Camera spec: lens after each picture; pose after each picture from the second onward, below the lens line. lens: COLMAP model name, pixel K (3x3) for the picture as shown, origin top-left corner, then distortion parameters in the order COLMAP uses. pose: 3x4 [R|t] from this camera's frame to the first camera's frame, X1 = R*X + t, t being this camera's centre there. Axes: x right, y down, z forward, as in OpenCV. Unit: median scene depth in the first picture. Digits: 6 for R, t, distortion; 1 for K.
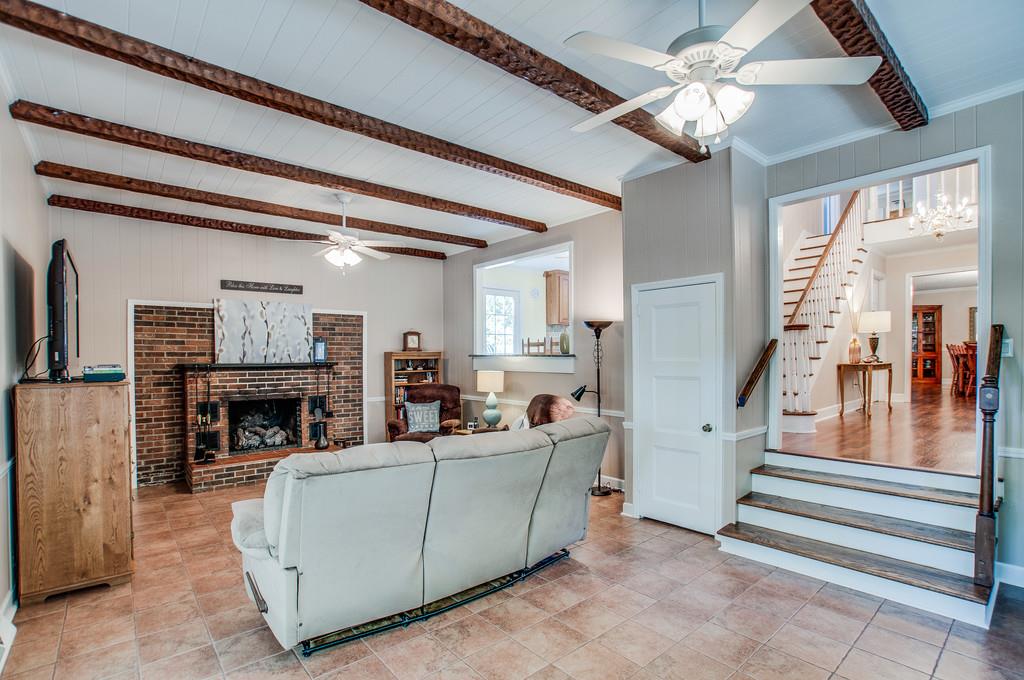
lens RADIAL K [[501.3, 0, 516.2], [0, 501.3, 363.5], [0, 0, 1]] dist [-0.003643, -0.000229]
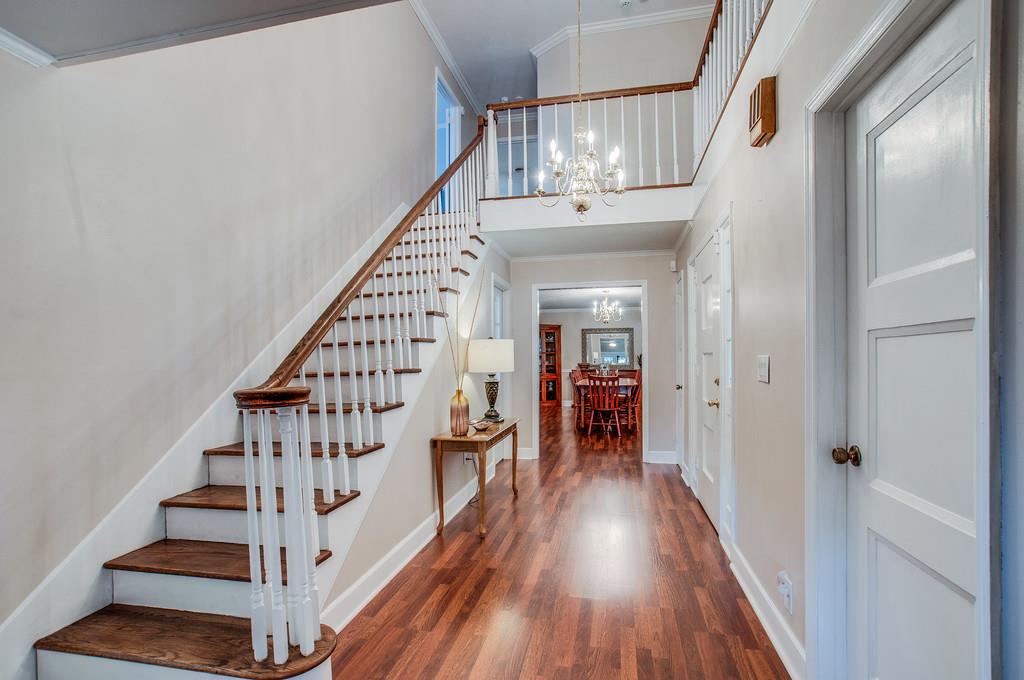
lens RADIAL K [[501.3, 0, 516.2], [0, 501.3, 363.5], [0, 0, 1]] dist [-0.003643, -0.000229]
pose [[0.806498, -0.003926, 0.591224, 0.315253], [0.009345, 0.999938, -0.006108, -0.057822], [-0.591163, 0.010451, 0.806485, 0.408909]]
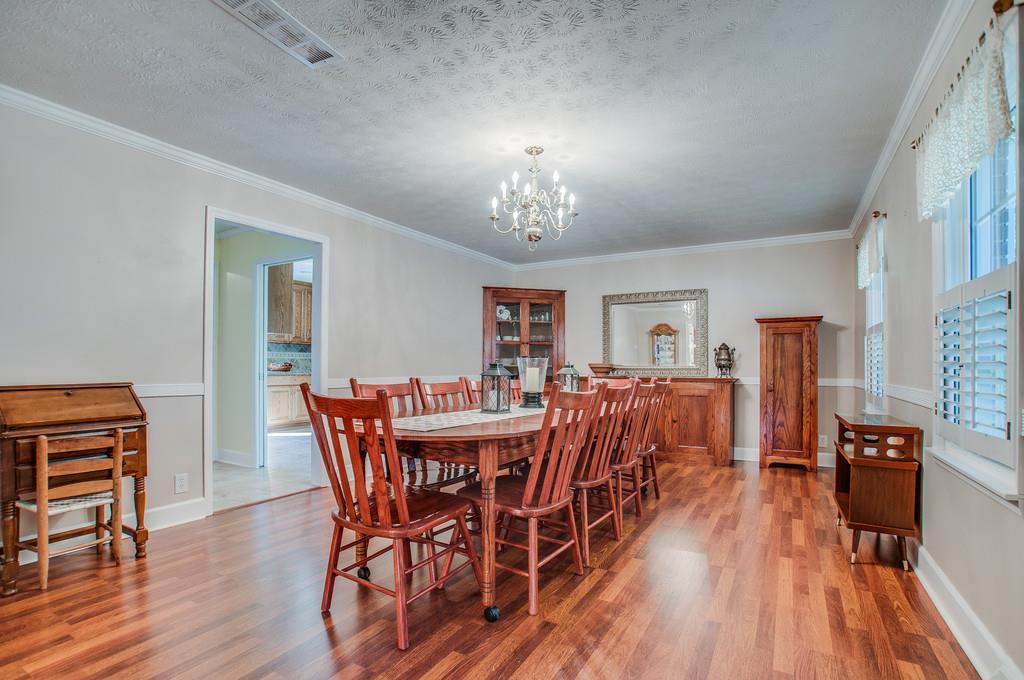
lens RADIAL K [[501.3, 0, 516.2], [0, 501.3, 363.5], [0, 0, 1]] dist [-0.003643, -0.000229]
pose [[0.948441, 0.010677, 0.316775, 1.006434], [-0.005689, 0.999845, -0.016666, -0.051861], [-0.316903, 0.014005, 0.948354, 0.825946]]
